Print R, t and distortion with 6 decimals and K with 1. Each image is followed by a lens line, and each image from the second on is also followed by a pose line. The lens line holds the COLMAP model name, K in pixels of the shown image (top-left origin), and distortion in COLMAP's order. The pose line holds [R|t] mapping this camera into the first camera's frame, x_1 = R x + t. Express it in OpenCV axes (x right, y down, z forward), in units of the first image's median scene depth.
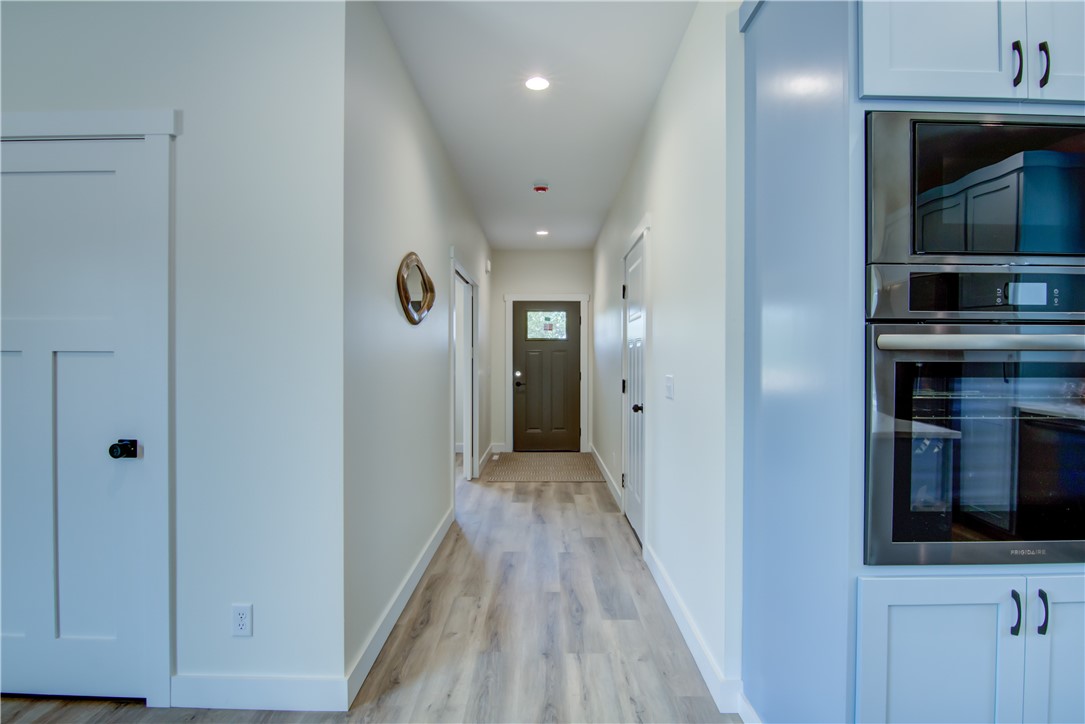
lens RADIAL K [[558.0, 0, 528.7], [0, 558.0, 358.9], [0, 0, 1]] dist [-0.000394, -0.013365]
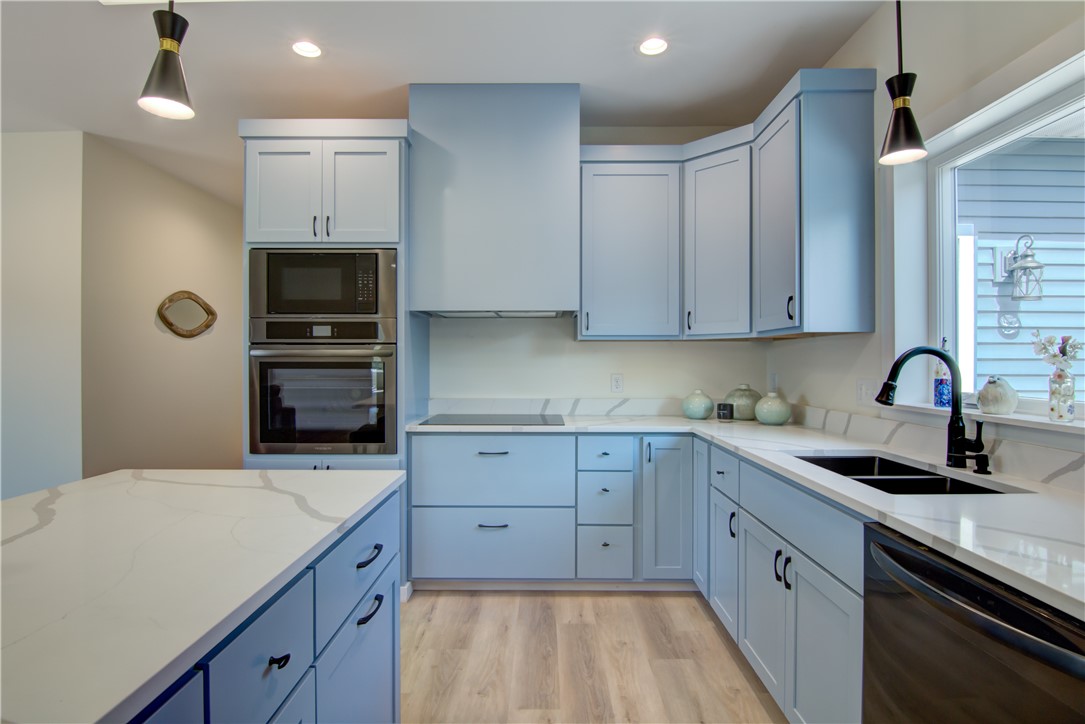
lens RADIAL K [[555.3, 0, 524.4], [0, 555.3, 362.2], [0, 0, 1]] dist [0.000753, -0.015664]
pose [[0.999995, -0.002896, 0.001430, 0.684544], [0.002889, 0.999983, 0.004997, -0.000580], [-0.001444, -0.004993, 0.999986, -0.489380]]
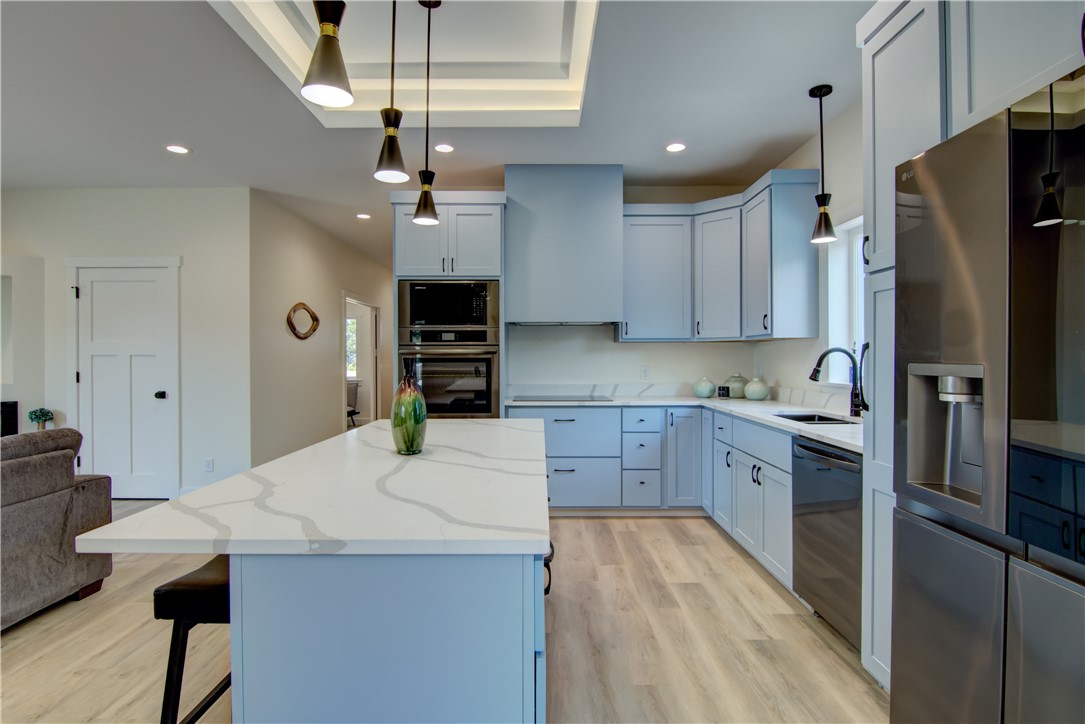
lens RADIAL K [[558.0, 0, 528.7], [0, 558.0, 358.9], [0, 0, 1]] dist [-0.000394, -0.013365]
pose [[0.999923, -0.005488, 0.011159, 0.535114], [0.005429, 0.999971, 0.005322, -0.000769], [-0.011188, -0.005261, 0.999924, -0.905705]]
